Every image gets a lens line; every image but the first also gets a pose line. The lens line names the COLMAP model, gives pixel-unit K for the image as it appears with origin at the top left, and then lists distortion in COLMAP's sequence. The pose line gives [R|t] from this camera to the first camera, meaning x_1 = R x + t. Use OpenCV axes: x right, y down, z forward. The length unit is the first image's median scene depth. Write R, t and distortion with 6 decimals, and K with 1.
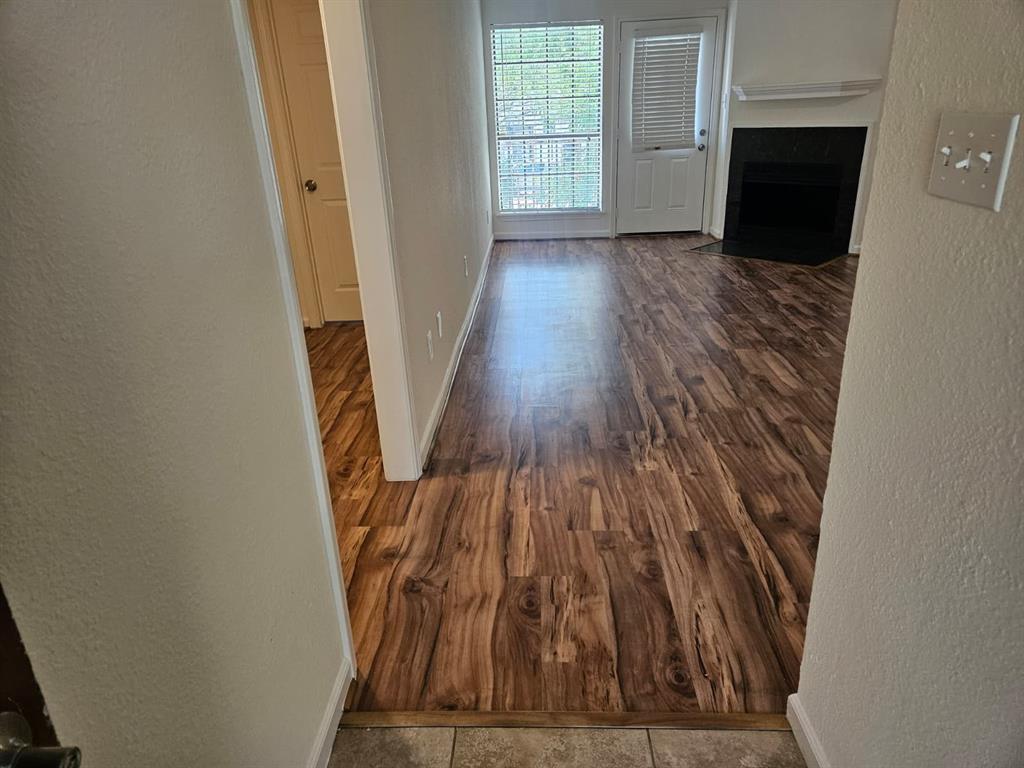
lens RADIAL K [[681.4, 0, 510.2], [0, 681.4, 375.2], [0, 0, 1]] dist [0.073486, -0.058801]
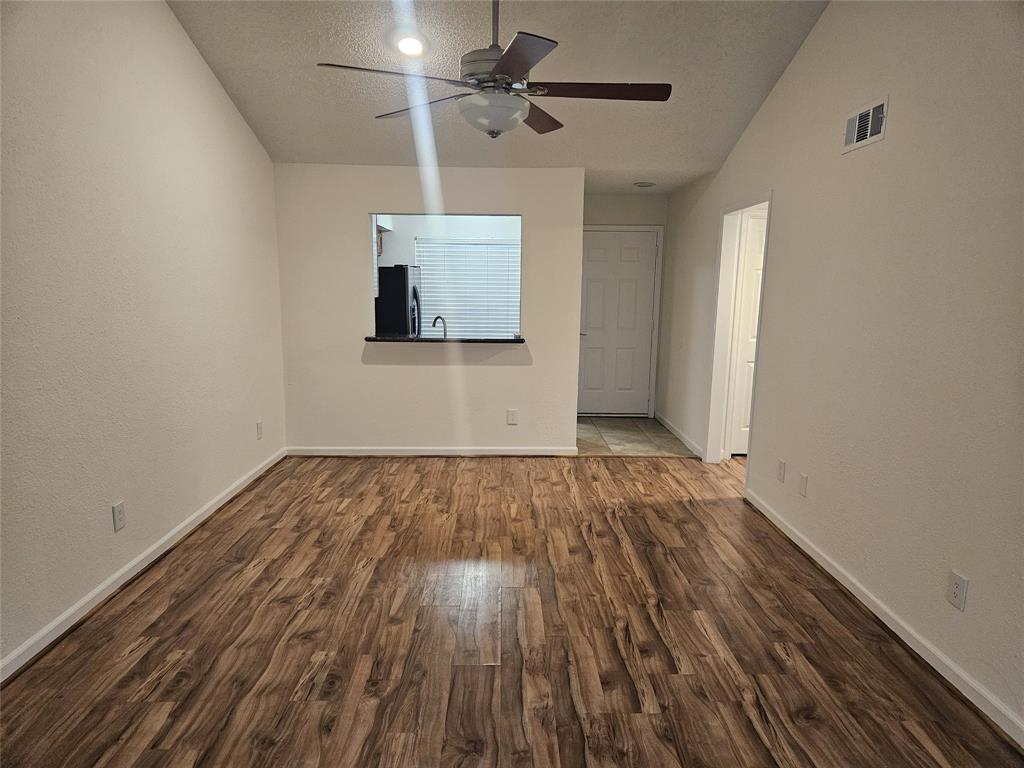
lens RADIAL K [[681.4, 0, 510.2], [0, 681.4, 375.2], [0, 0, 1]] dist [0.073486, -0.058801]
pose [[-0.998428, 0.032149, -0.045919, 0.374207], [0.005095, 0.867843, 0.496813, -0.698215], [0.055823, 0.495798, -0.866642, 1.615584]]
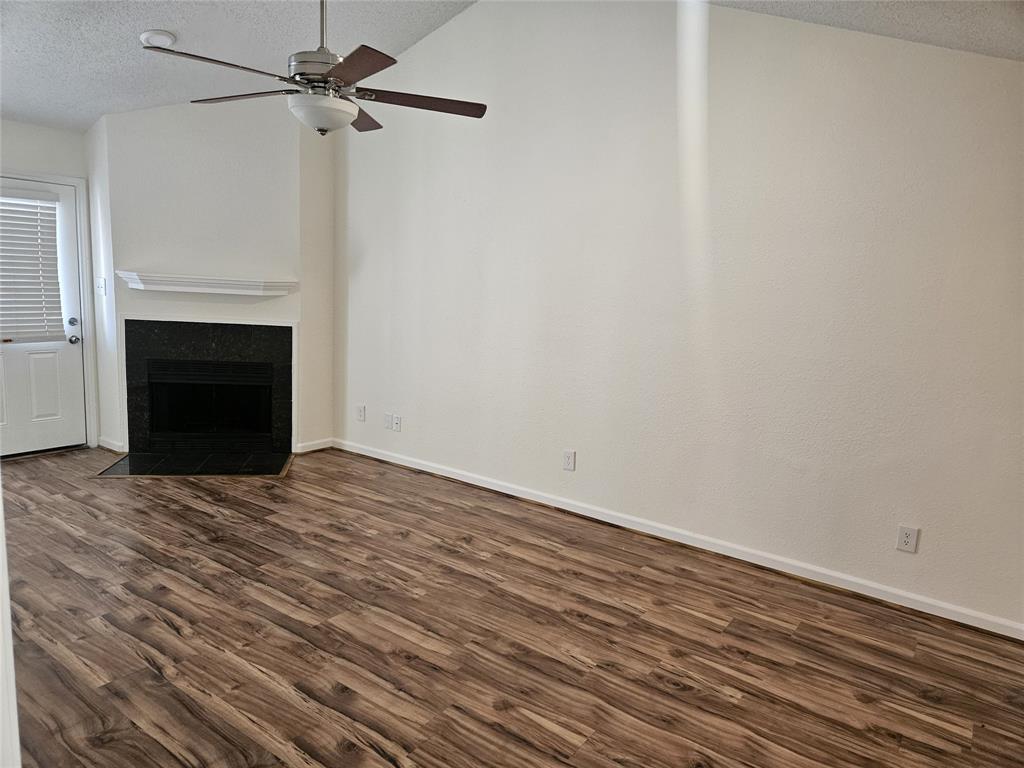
lens RADIAL K [[681.4, 0, 510.2], [0, 681.4, 375.2], [0, 0, 1]] dist [0.073486, -0.058801]
pose [[0.547656, -0.048688, 0.835286, -0.183615], [0.239629, 0.965615, -0.100828, -0.173223], [-0.801655, 0.255377, 0.540492, 0.360221]]
